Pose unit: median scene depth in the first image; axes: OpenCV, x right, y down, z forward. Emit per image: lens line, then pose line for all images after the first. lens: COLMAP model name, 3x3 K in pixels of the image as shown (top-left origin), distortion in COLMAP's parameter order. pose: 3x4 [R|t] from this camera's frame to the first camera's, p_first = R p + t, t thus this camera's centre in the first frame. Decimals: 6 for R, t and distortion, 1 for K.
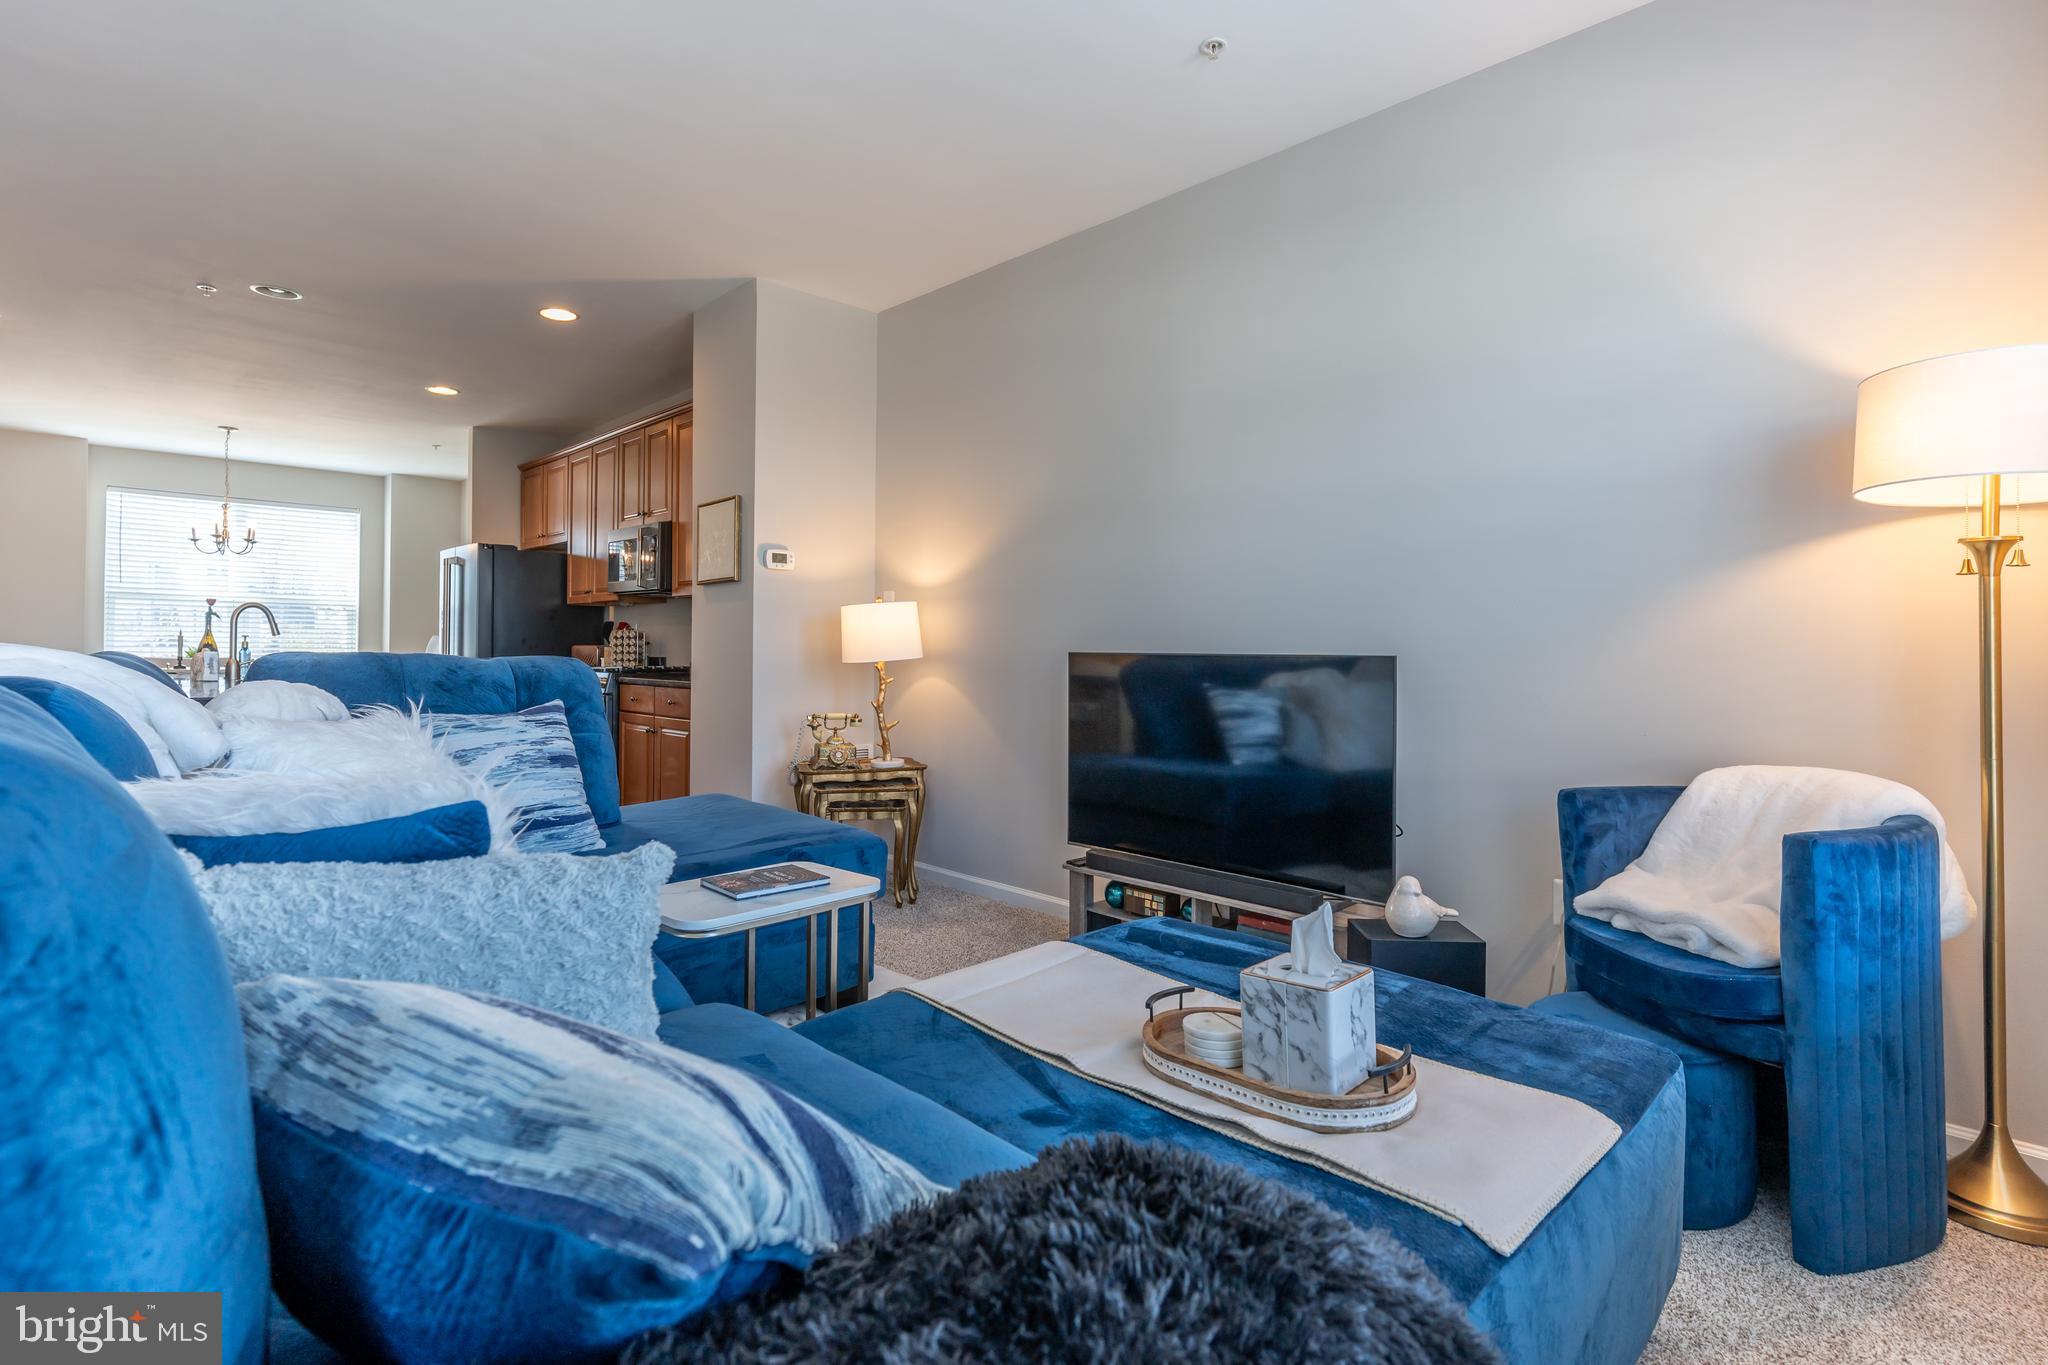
lens RADIAL K [[971.6, 0, 1028.9], [0, 971.6, 650.6], [0, 0, 1]] dist [0.000679, 0.000537]
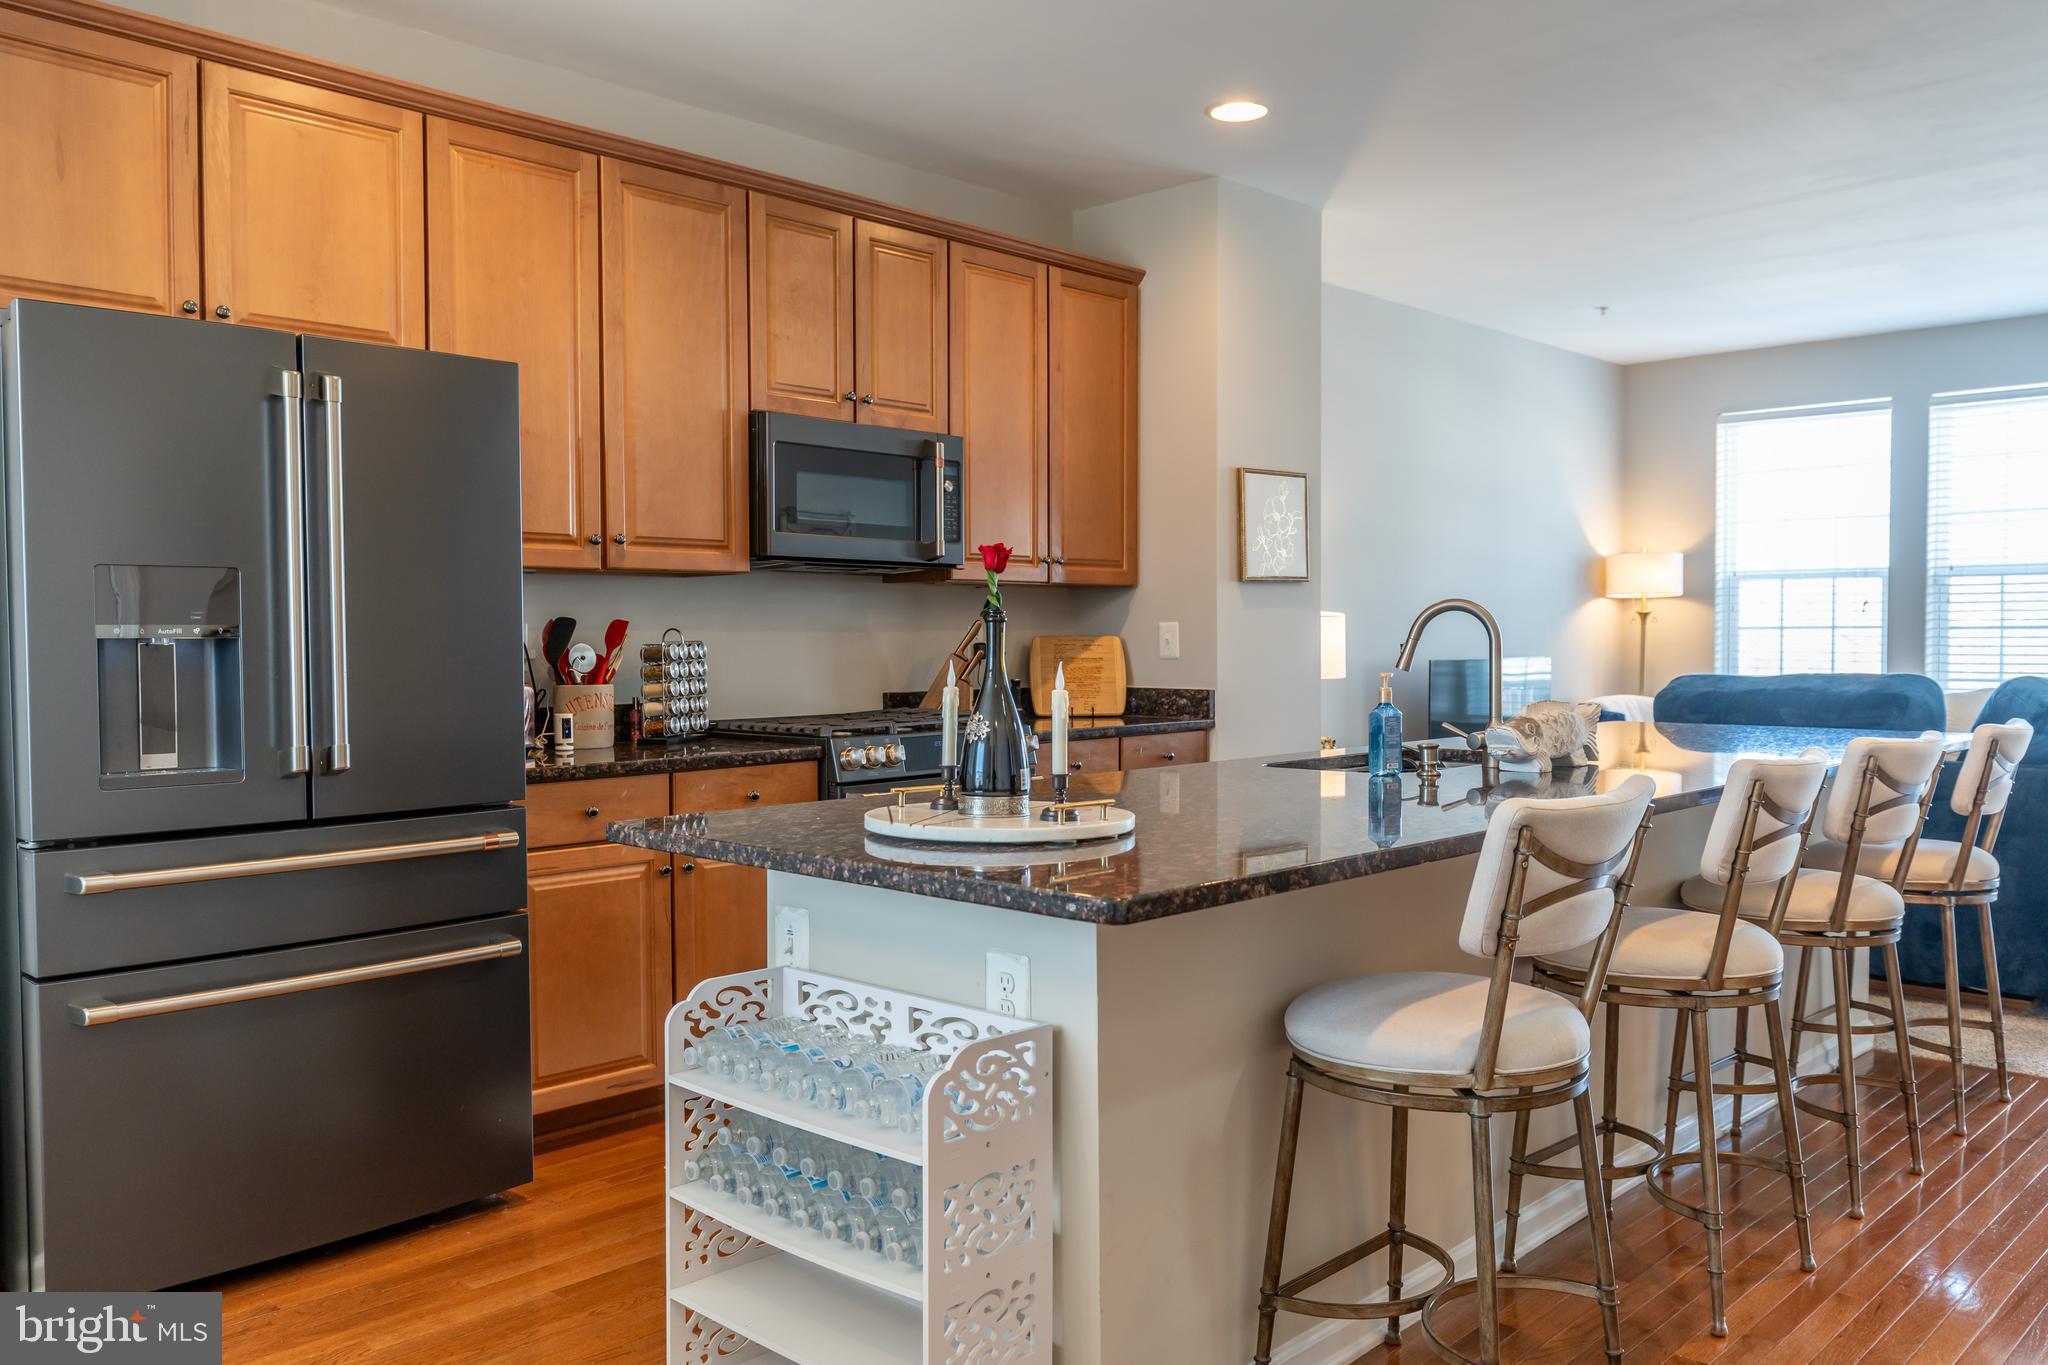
lens RADIAL K [[1565.3, 0, 1024.0], [0, 1565.3, 682.5], [0, 0, 1]] dist [0.002410, 0.000482]
pose [[-0.022234, -0.038973, 0.998993, -1.066211], [0.004290, 0.999227, 0.039078, -0.027988], [-0.999744, 0.005155, -0.022050, 0.849851]]
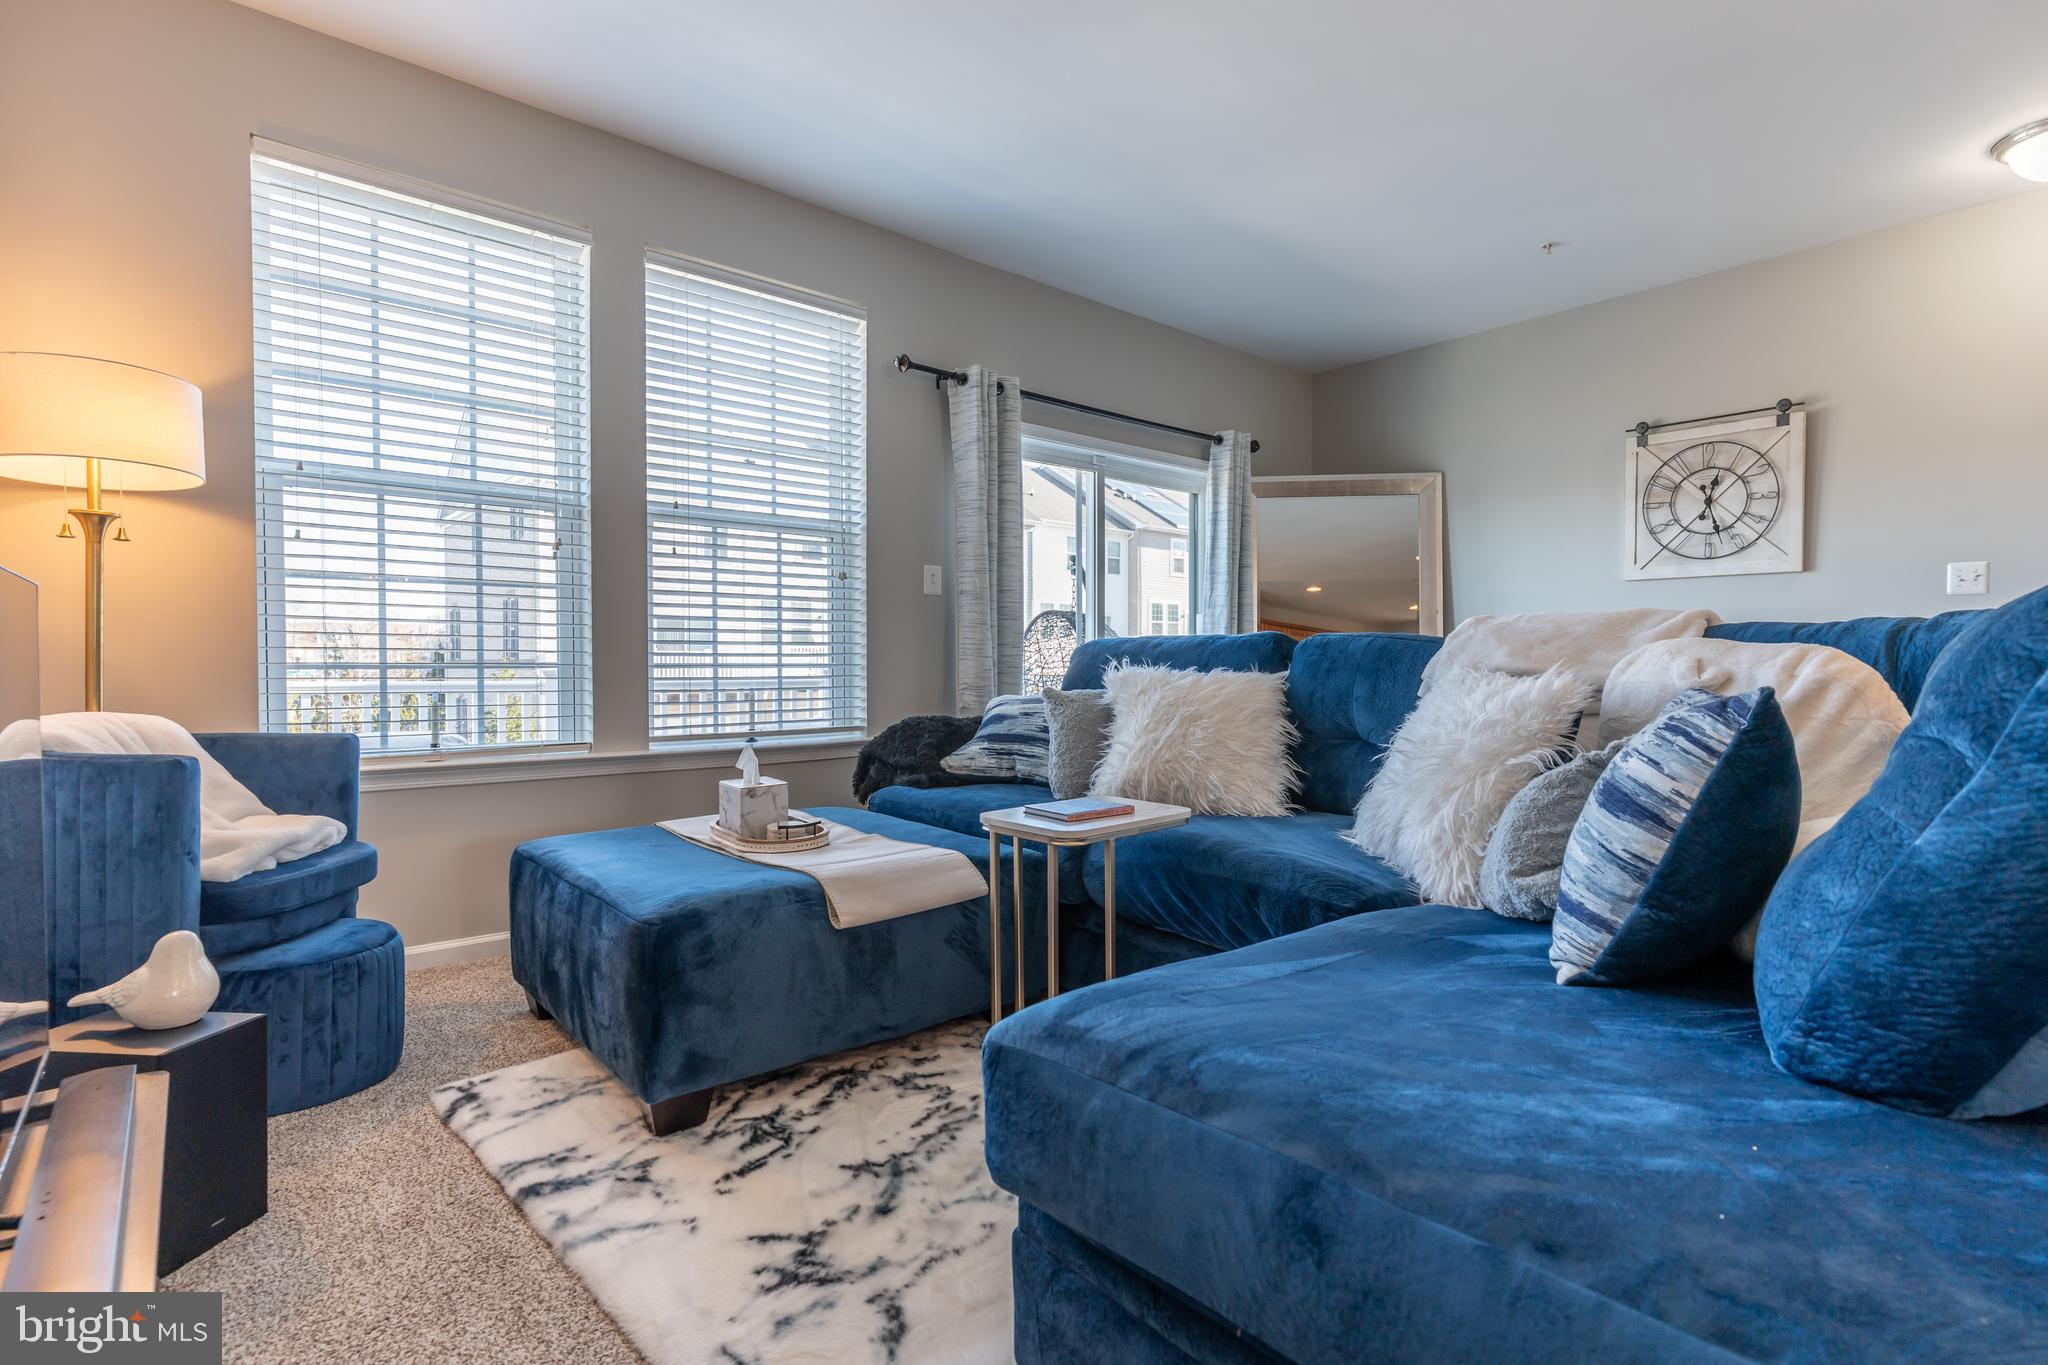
lens RADIAL K [[956.1, 0, 1034.8], [0, 956.1, 673.0], [0, 0, 1]] dist [0.001772, 0.000175]
pose [[-0.997713, -0.008582, 0.067053, -0.079515], [-0.007615, 0.999863, 0.014671, 0.017018], [-0.067170, 0.014127, -0.997642, 0.607350]]
